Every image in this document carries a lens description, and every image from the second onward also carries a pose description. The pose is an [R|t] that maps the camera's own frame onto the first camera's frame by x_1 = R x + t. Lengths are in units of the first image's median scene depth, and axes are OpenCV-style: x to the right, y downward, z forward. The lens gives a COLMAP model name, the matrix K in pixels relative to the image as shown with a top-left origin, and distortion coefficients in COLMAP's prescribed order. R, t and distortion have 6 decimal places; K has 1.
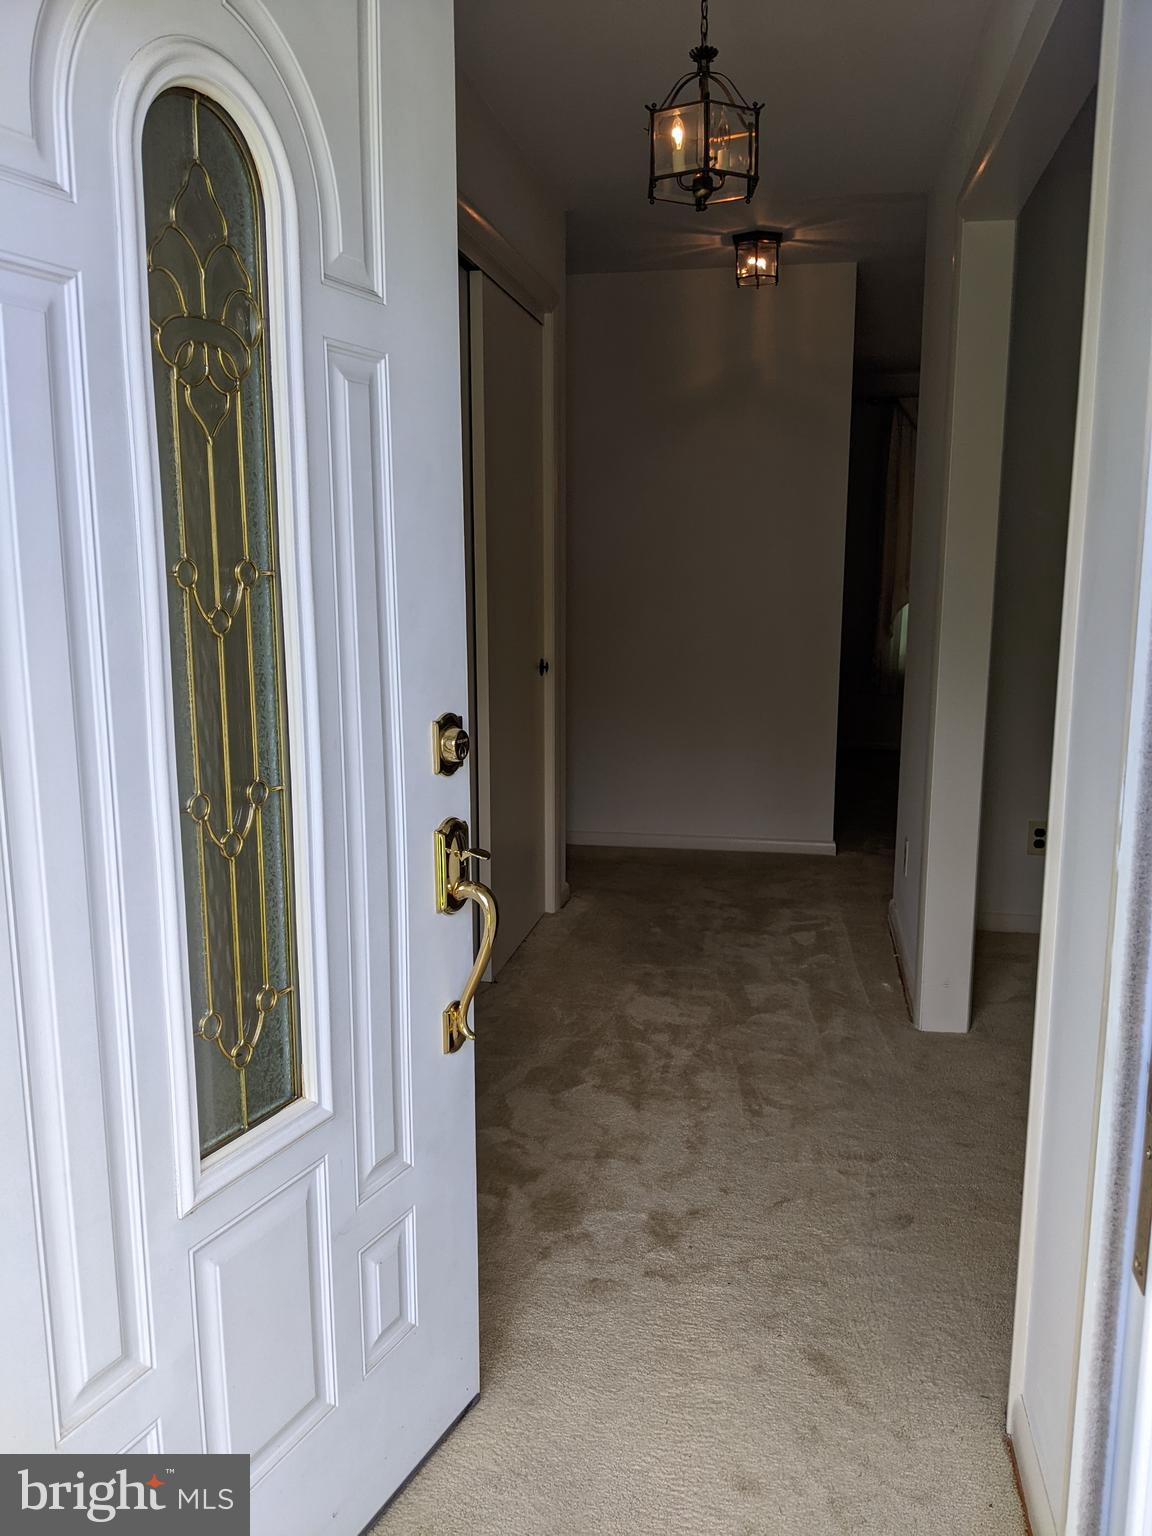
lens RADIAL K [[1224.9, 0, 574.8], [0, 1224.9, 767.0], [0, 0, 1]] dist [0.058564, -0.111785]
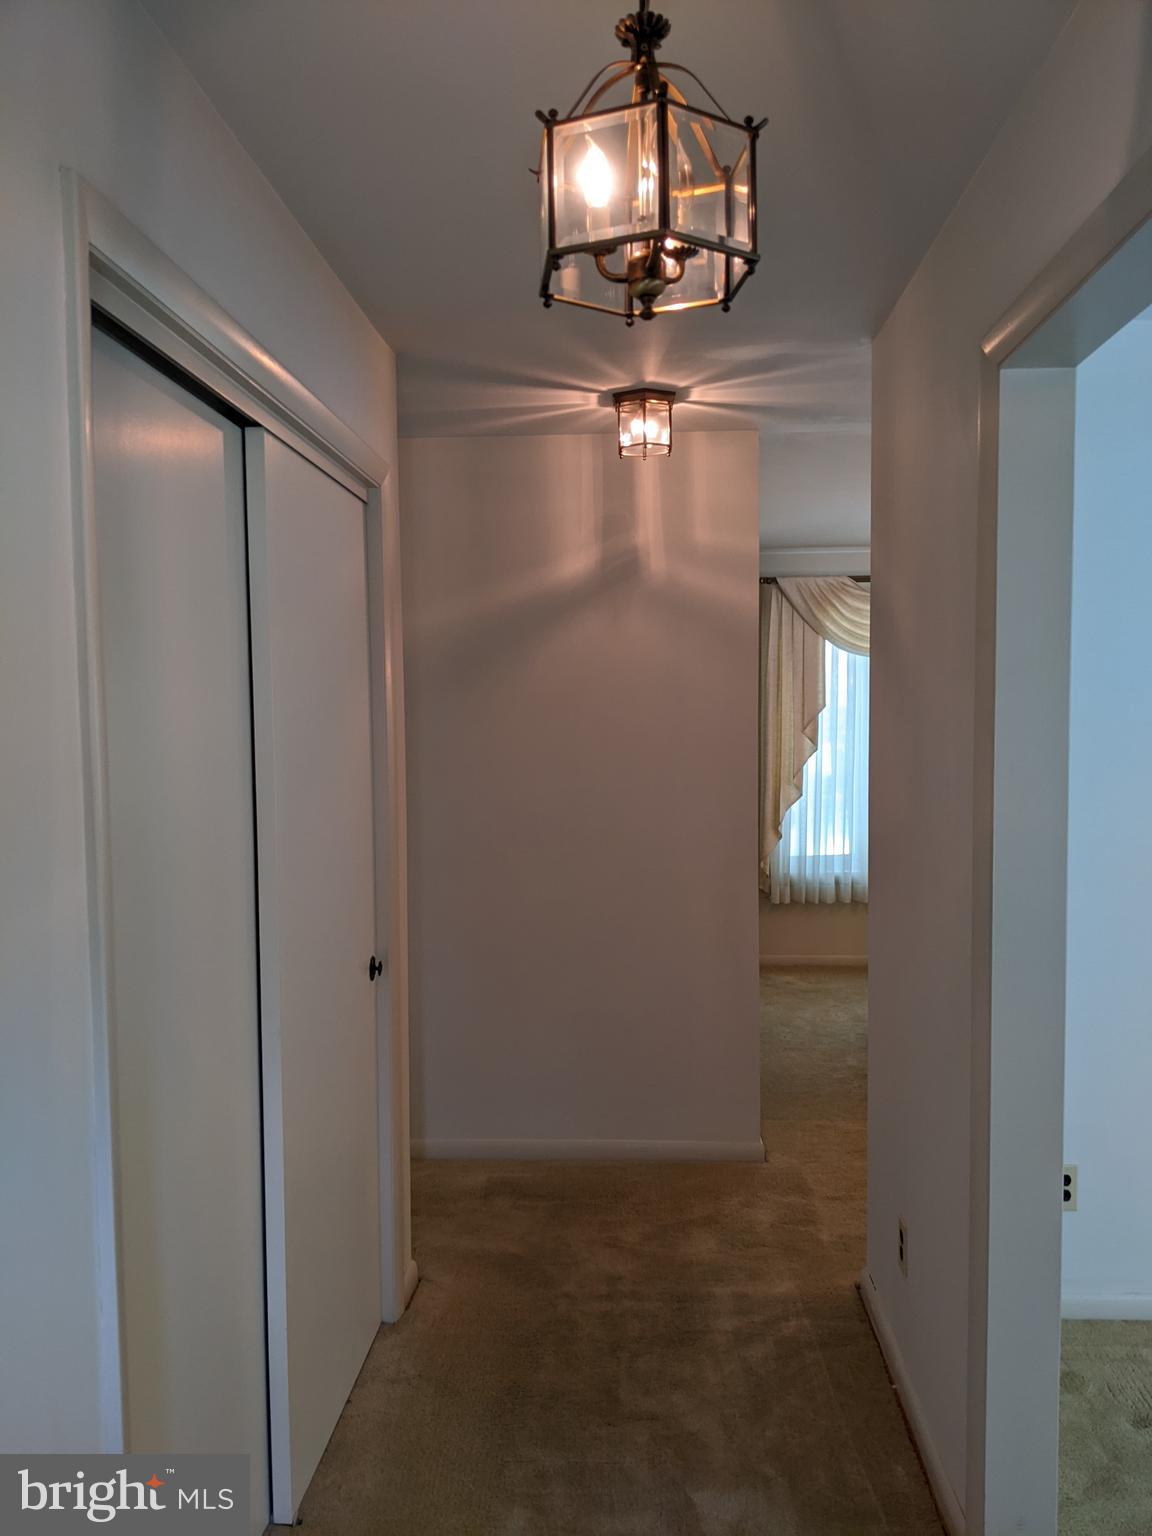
lens RADIAL K [[1224.9, 0, 577.0], [0, 1224.9, 775.0], [0, 0, 1]] dist [0.058564, -0.111785]
pose [[0.991846, -0.018736, 0.126061, 0.003138], [0.033162, 0.993004, -0.113331, -0.122367], [-0.123056, 0.116587, 0.985528, 0.310848]]
